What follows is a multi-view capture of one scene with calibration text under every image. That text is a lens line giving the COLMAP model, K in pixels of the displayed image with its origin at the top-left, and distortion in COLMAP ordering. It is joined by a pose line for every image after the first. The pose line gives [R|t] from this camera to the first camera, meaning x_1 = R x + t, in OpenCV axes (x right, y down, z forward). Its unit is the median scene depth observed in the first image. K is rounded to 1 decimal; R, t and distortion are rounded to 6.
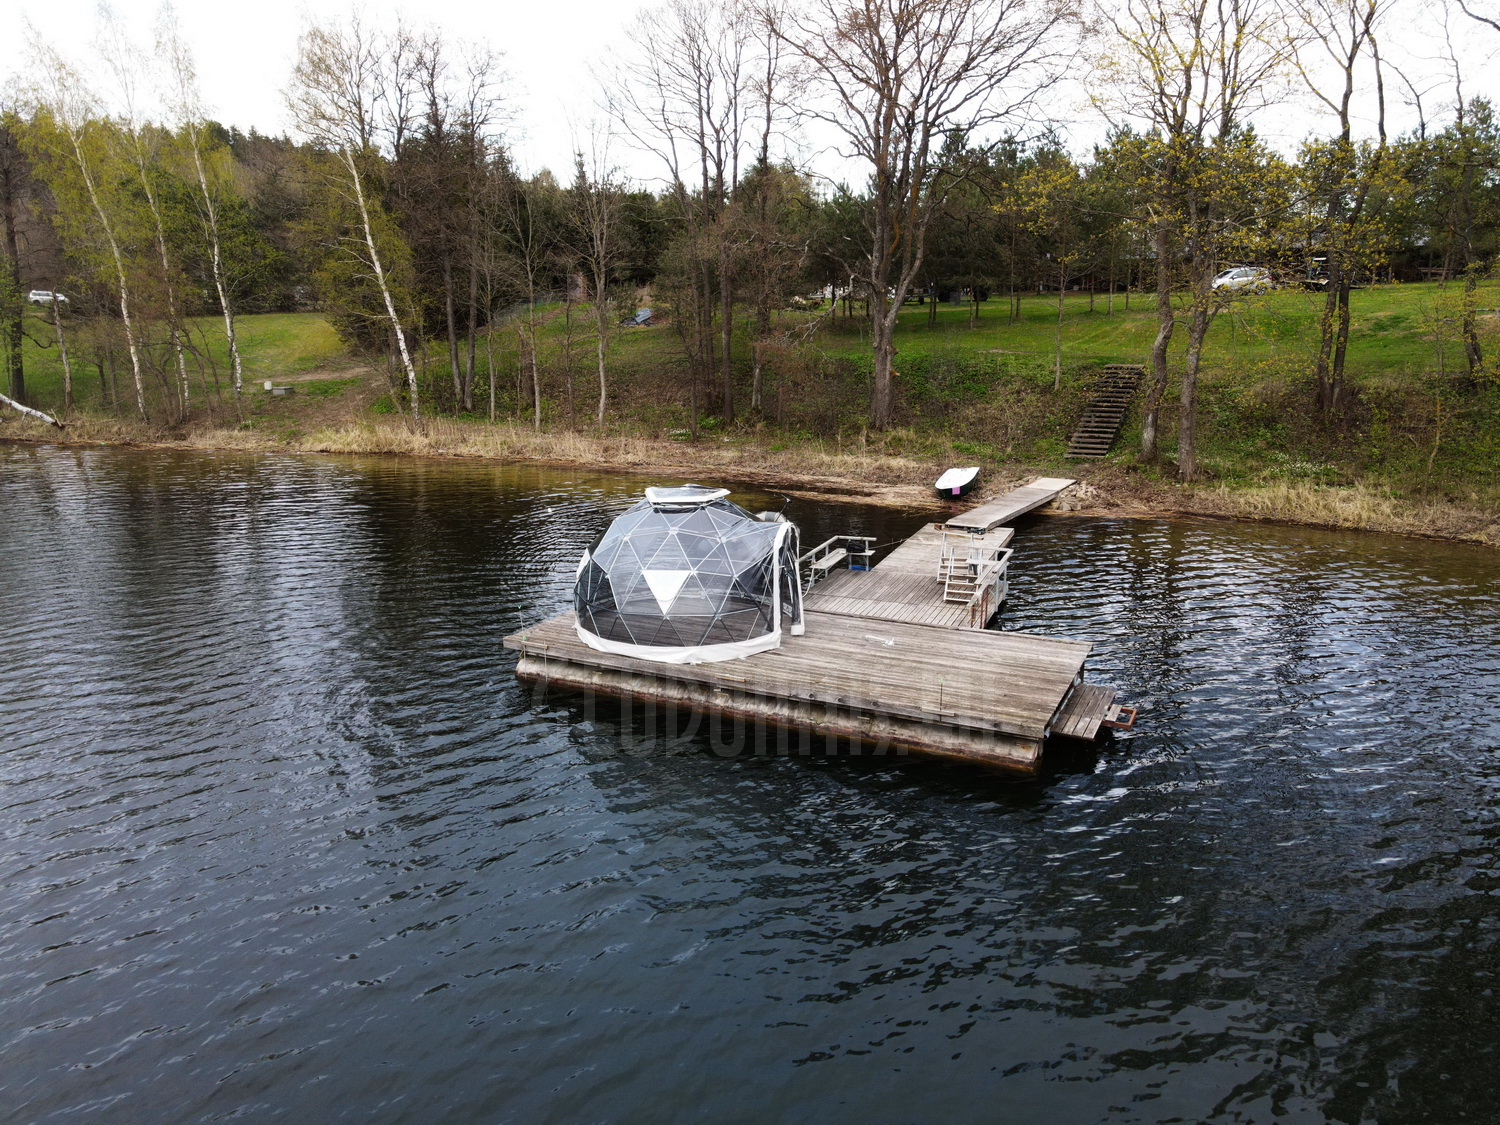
lens RADIAL K [[1074.9, 0, 750.0], [0, 1074.9, 562.5], [0, 0, 1]] dist [0.019123, 0.006239]
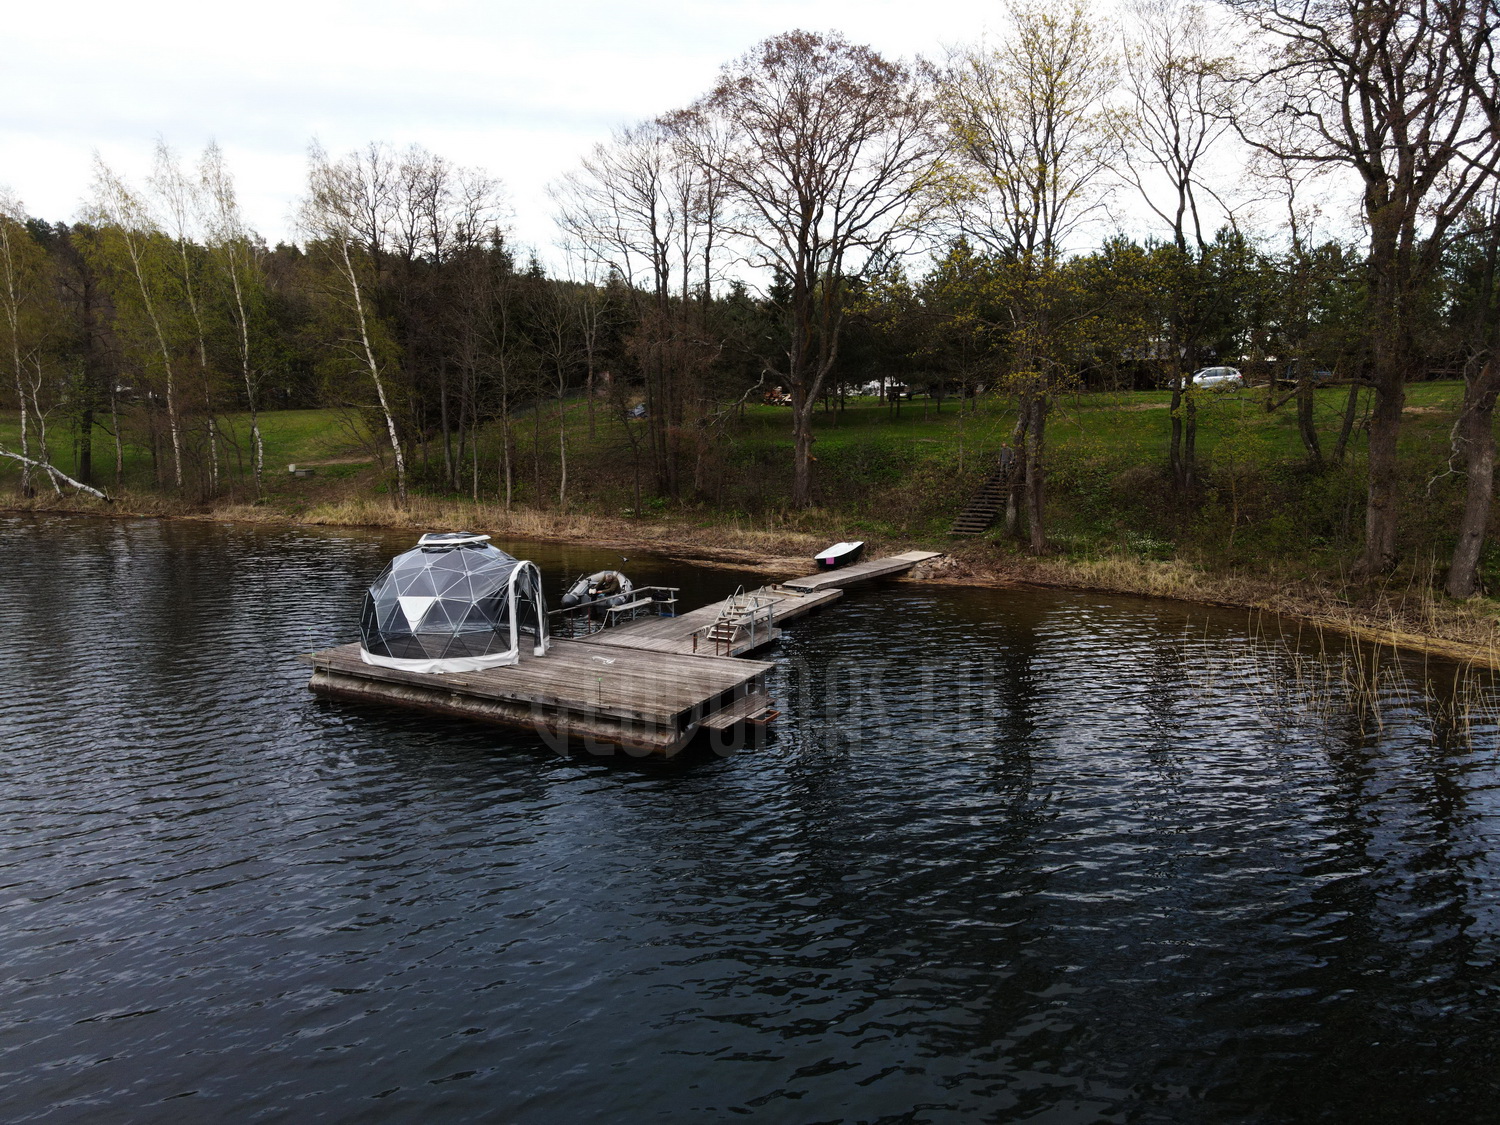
lens RADIAL K [[1077.9, 0, 750.0], [0, 1077.9, 562.5], [0, 0, 1]] dist [0.039509, 0.000083]
pose [[0.994863, 0.017294, -0.099743, 0.185122], [-0.026410, 0.995518, -0.090811, 0.031466], [0.097725, 0.092978, 0.990861, -0.085286]]
